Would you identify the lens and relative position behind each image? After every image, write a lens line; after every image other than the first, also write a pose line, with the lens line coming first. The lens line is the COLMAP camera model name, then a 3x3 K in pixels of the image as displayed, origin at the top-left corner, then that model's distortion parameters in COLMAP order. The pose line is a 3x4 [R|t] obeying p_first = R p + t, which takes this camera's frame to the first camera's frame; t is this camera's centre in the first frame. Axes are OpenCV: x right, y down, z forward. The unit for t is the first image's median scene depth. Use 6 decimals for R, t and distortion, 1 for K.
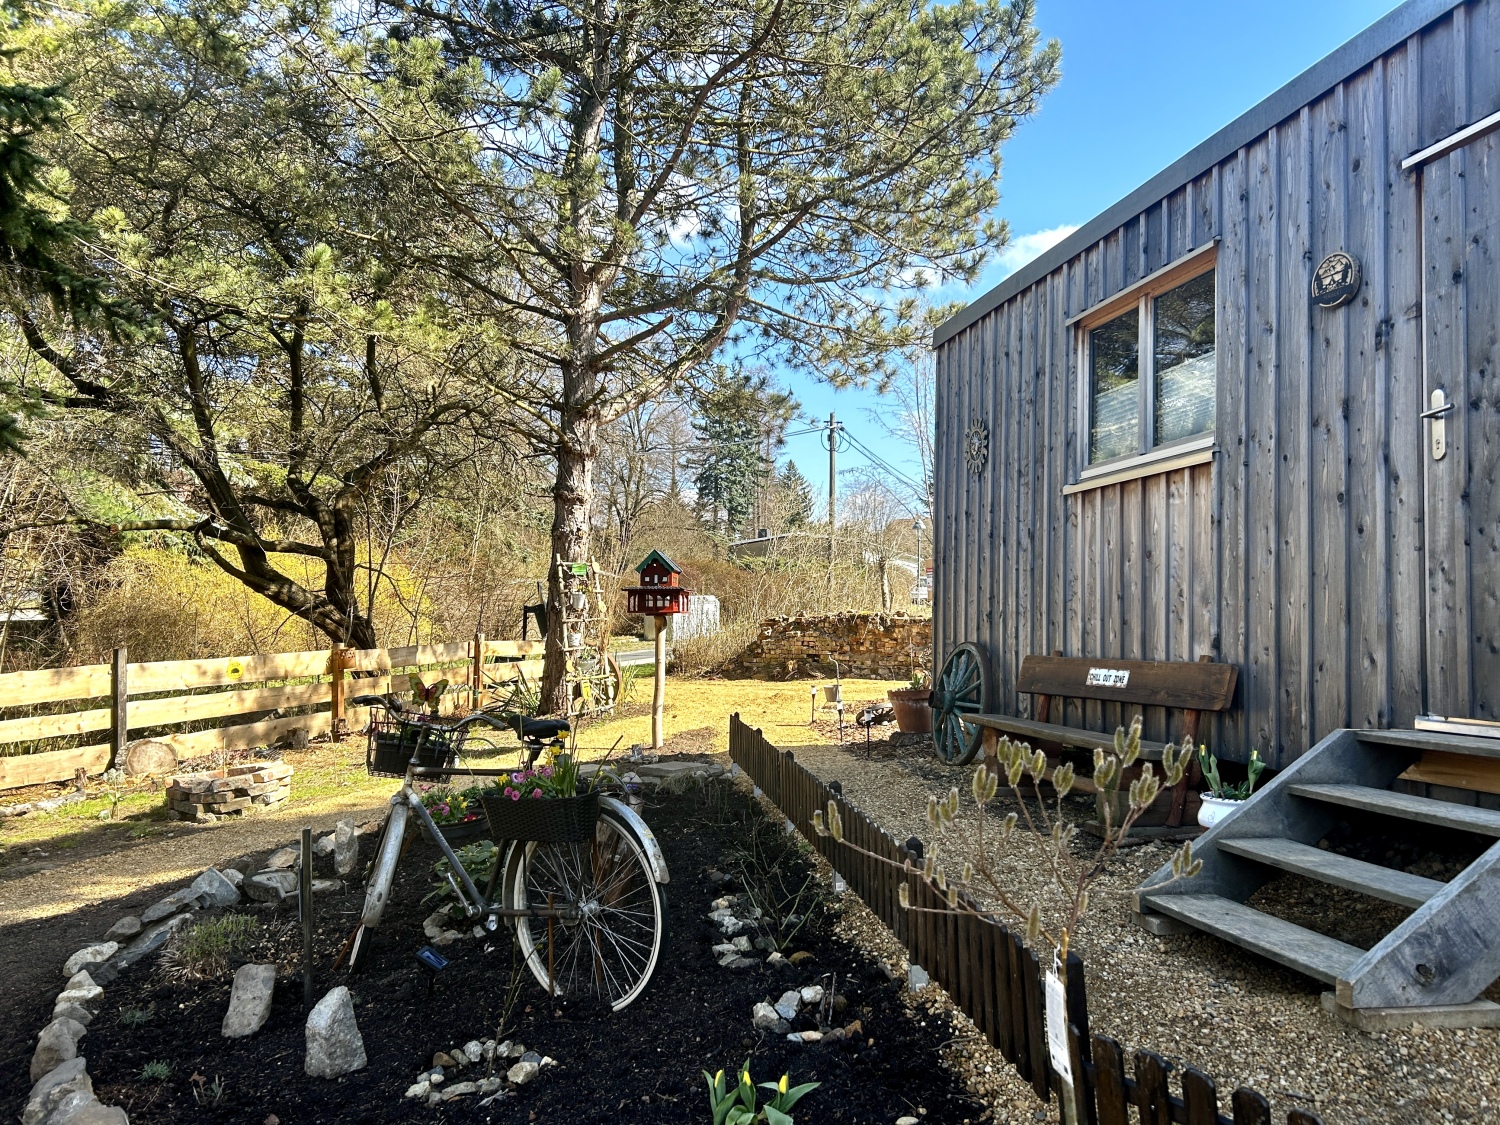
lens RADIAL K [[1134.7, 0, 749.3], [0, 1134.7, 569.9], [0, 0, 1]] dist [0.071593, -0.074359]
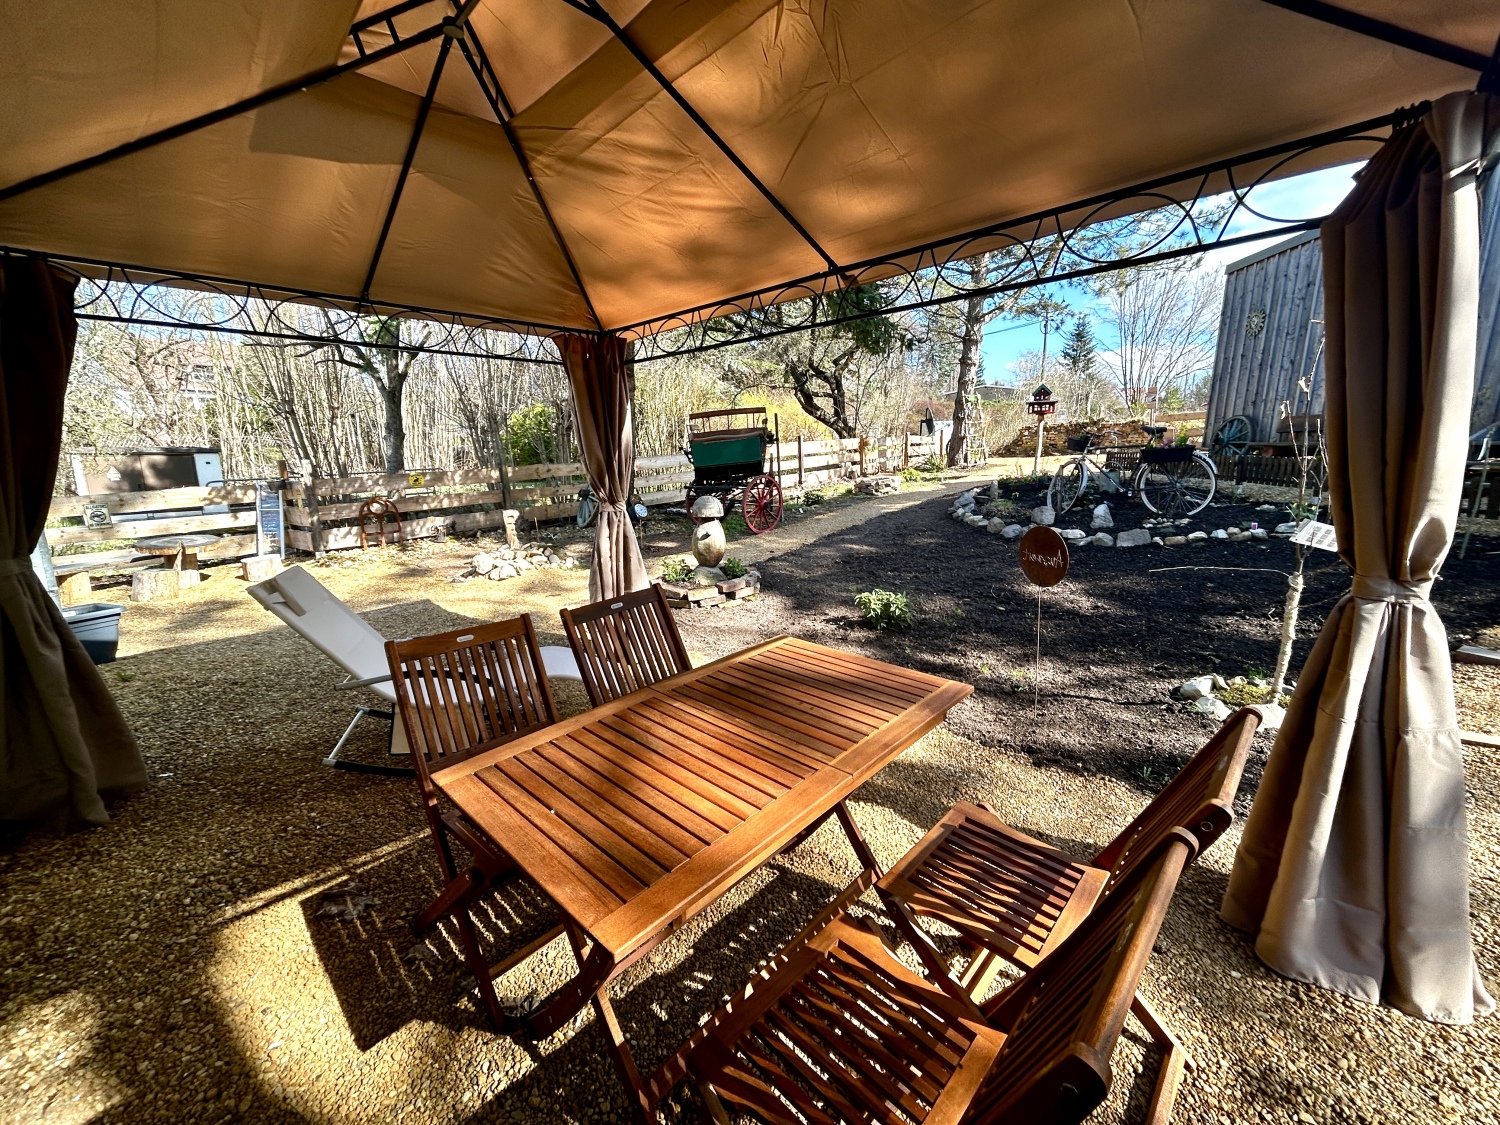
lens RADIAL K [[607.1, 0, 750.0], [0, 607.1, 562.5], [0, 0, 1]] dist [0.000623, -0.000279]
pose [[0.956986, 0.037774, -0.287663, -0.213193], [0.031946, 0.971741, 0.233878, 0.019869], [0.288368, -0.233008, 0.928736, -0.260104]]
